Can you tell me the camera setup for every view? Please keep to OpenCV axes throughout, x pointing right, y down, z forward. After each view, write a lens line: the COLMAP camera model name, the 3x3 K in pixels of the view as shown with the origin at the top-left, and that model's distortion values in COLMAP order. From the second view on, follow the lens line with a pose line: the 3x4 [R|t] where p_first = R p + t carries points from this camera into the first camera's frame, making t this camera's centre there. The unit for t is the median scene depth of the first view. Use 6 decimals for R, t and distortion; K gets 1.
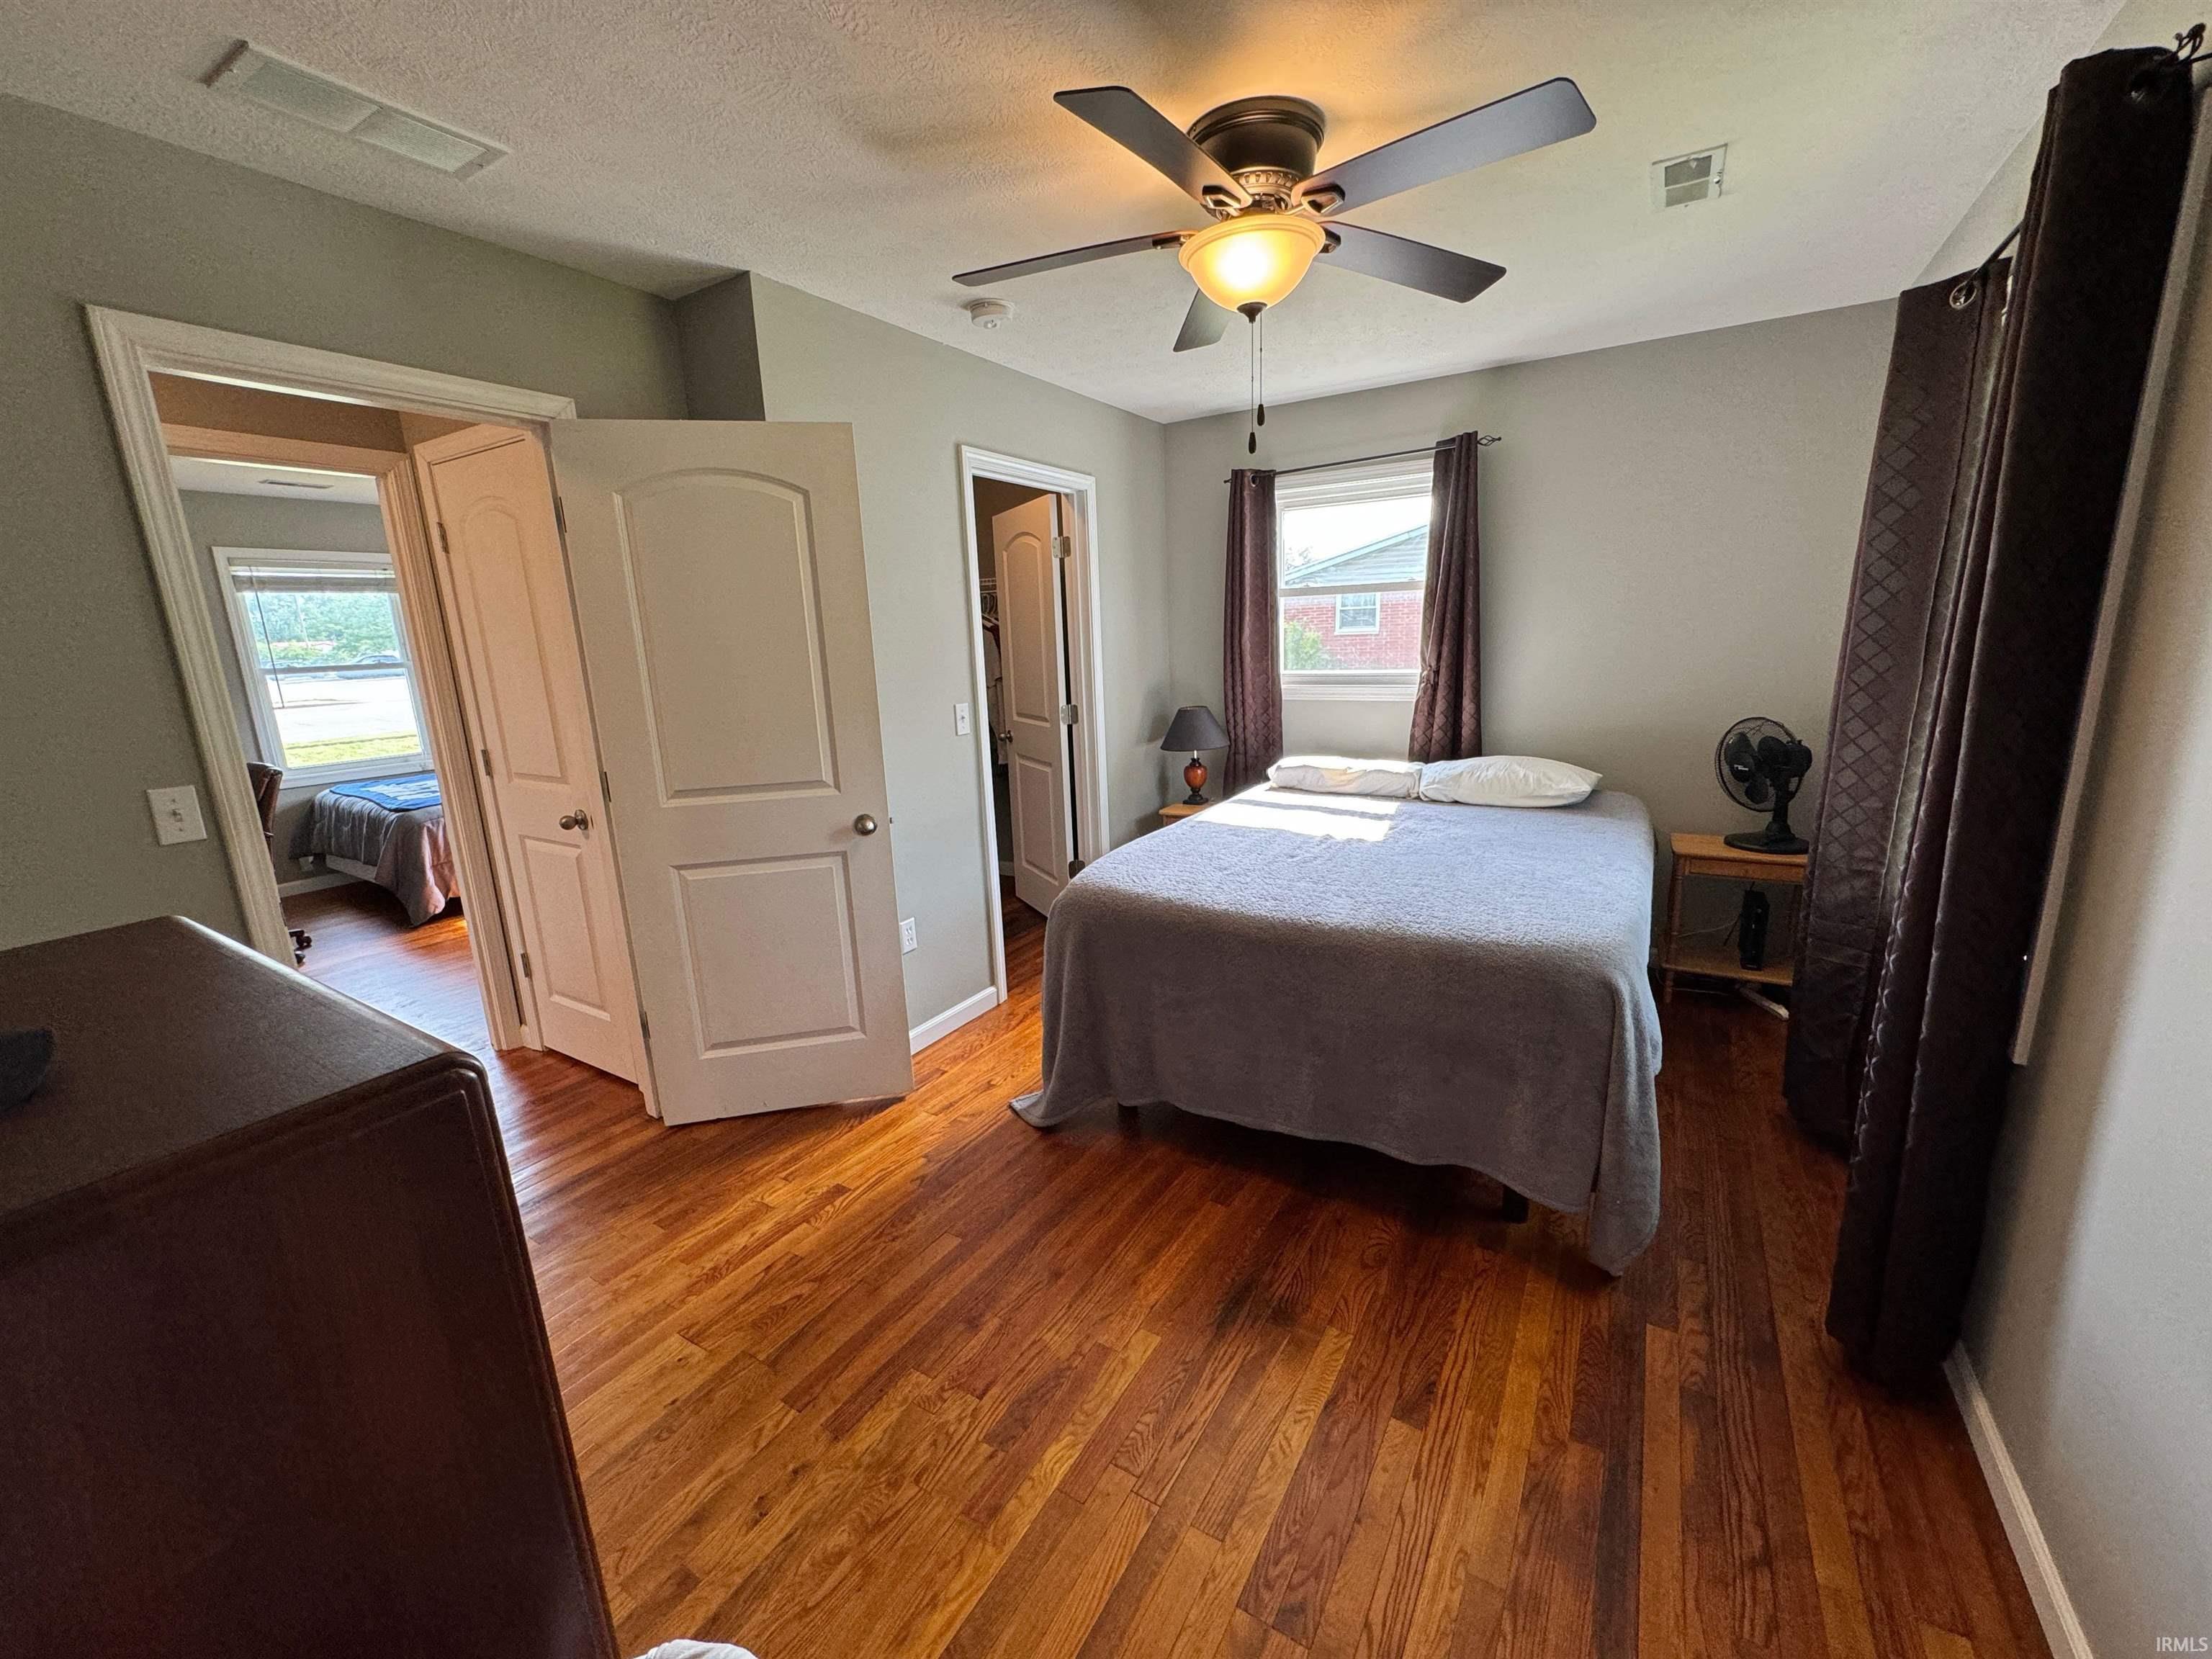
lens RADIAL K [[880.9, 0, 1102.6], [0, 880.9, 823.8], [0, 0, 1]] dist [-0.004368, 0.000854]
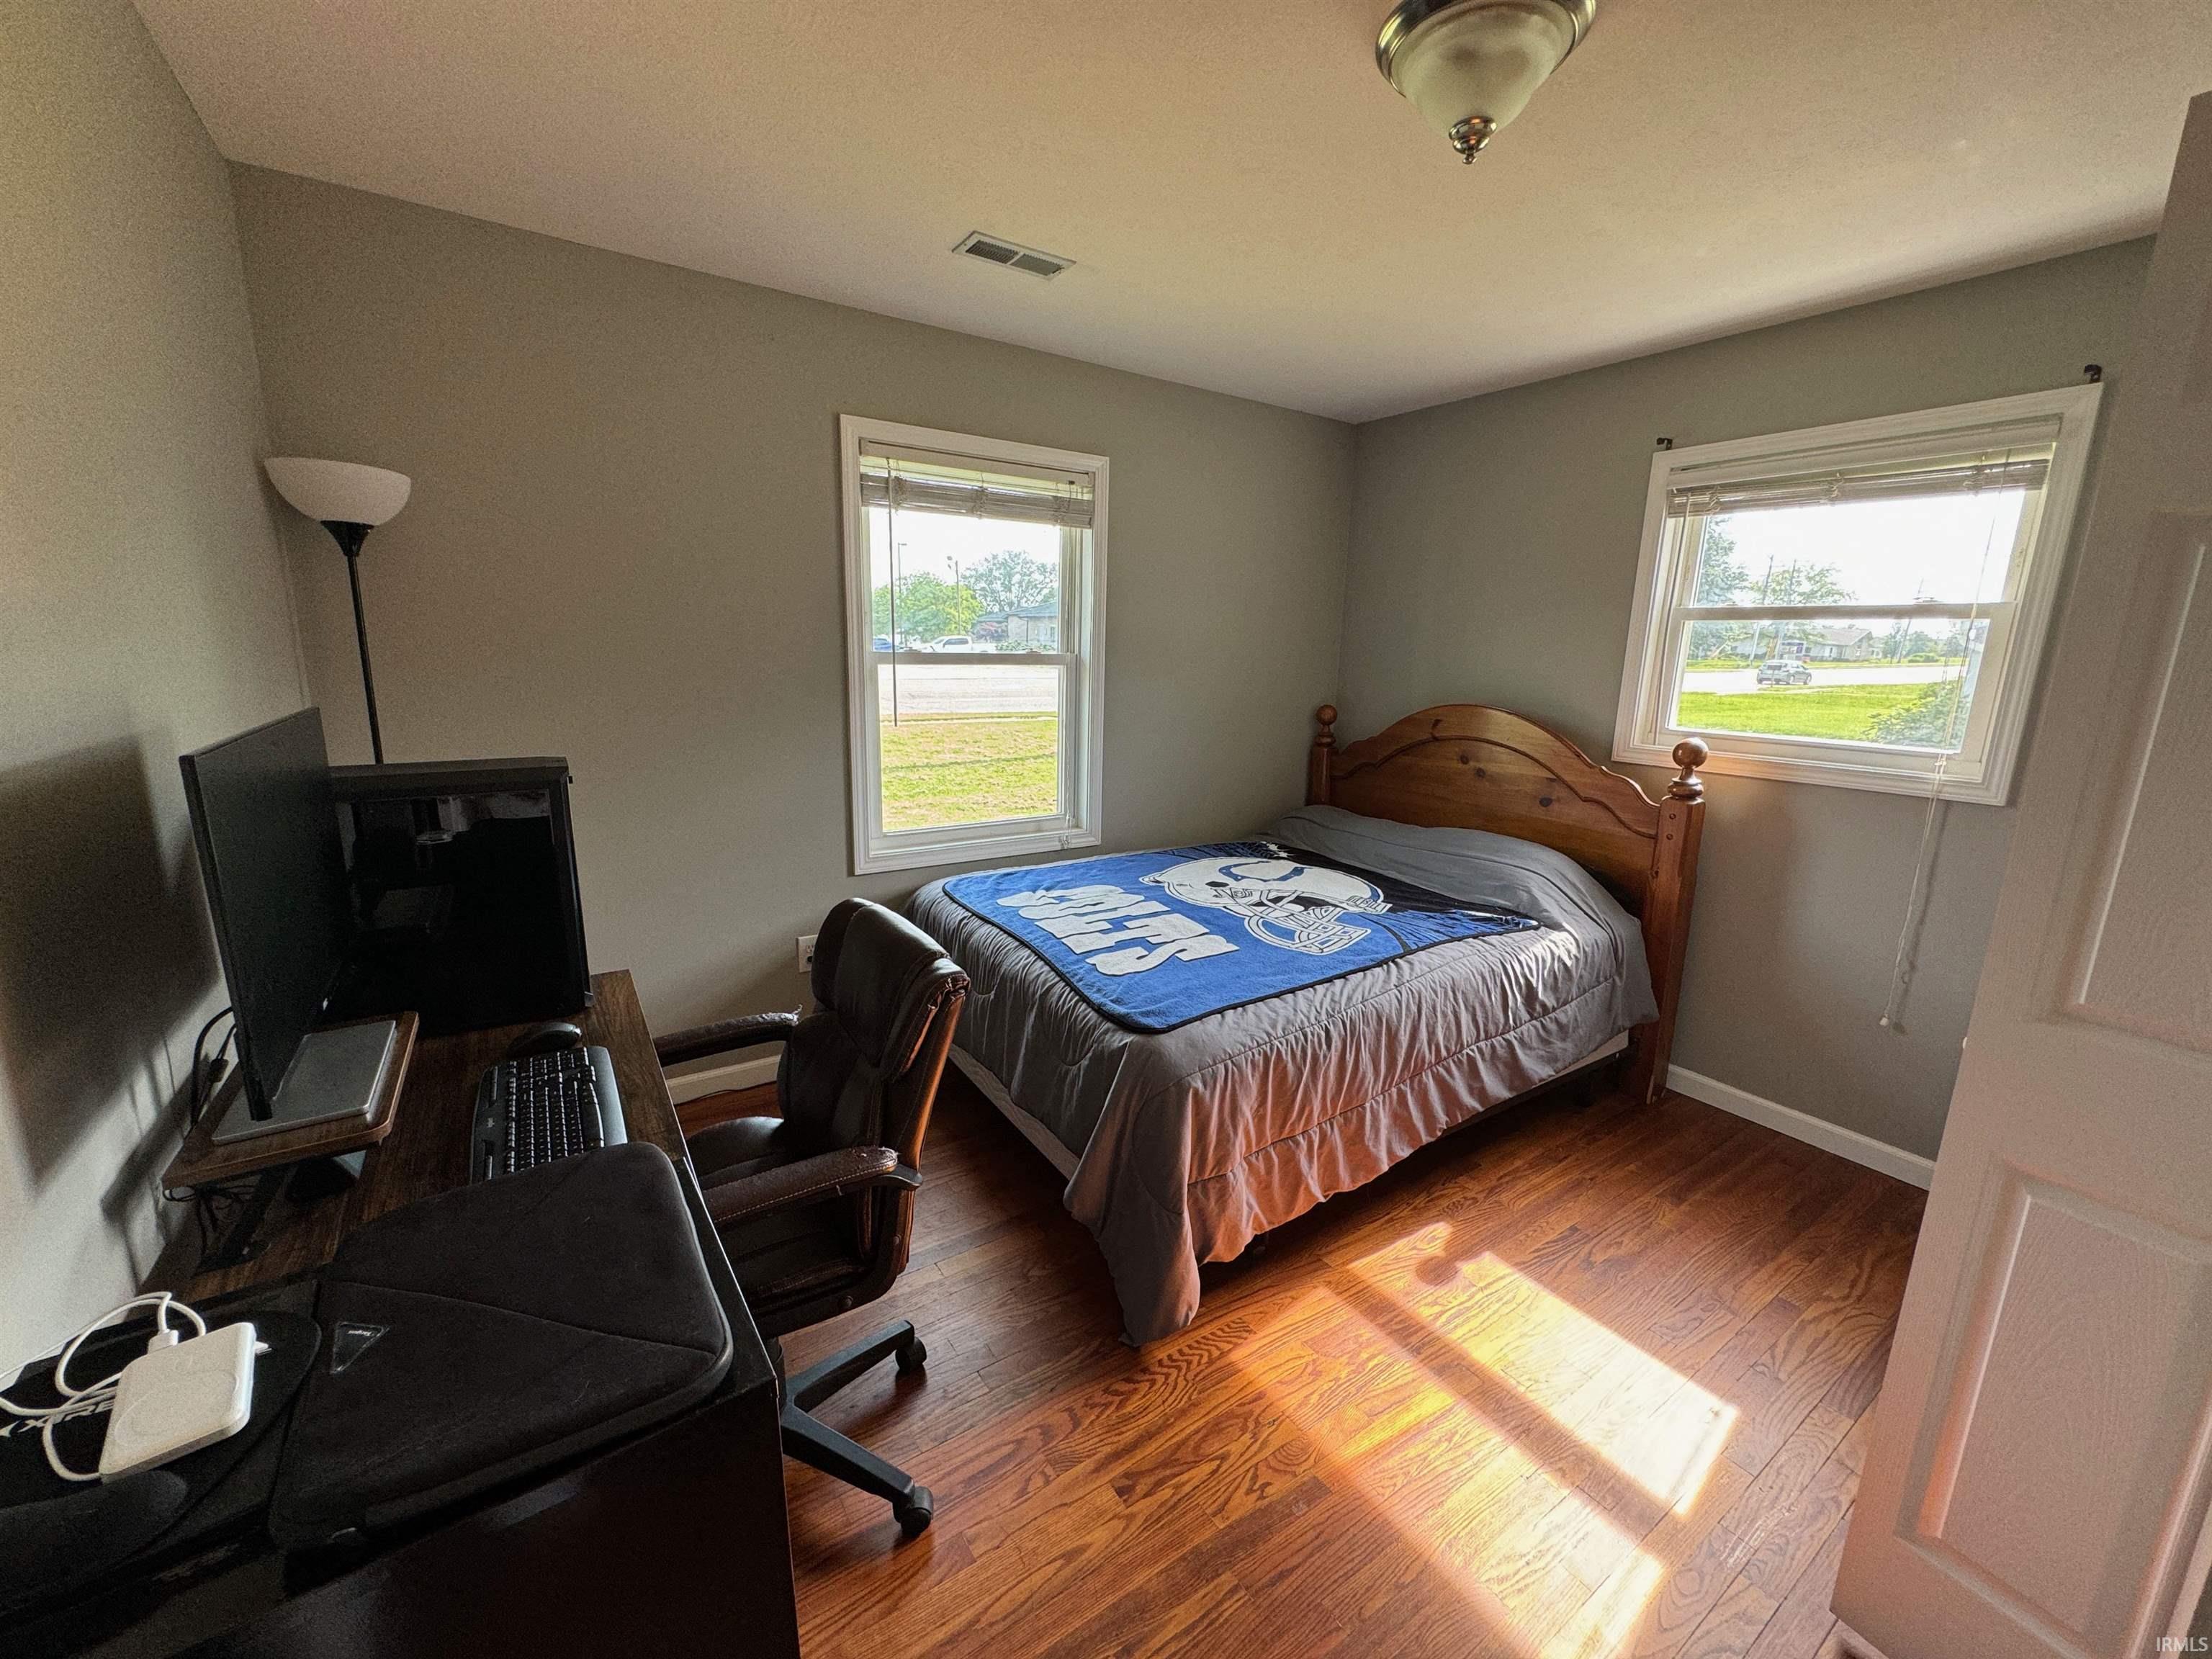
lens RADIAL K [[880.9, 0, 1109.7], [0, 880.9, 832.7], [0, 0, 1]] dist [-0.004368, 0.000854]
pose [[0.909008, 0.141642, -0.391971, -0.611366], [-0.148842, 0.988787, 0.012130, -0.096068], [0.389294, 0.047315, 0.919898, 0.575644]]
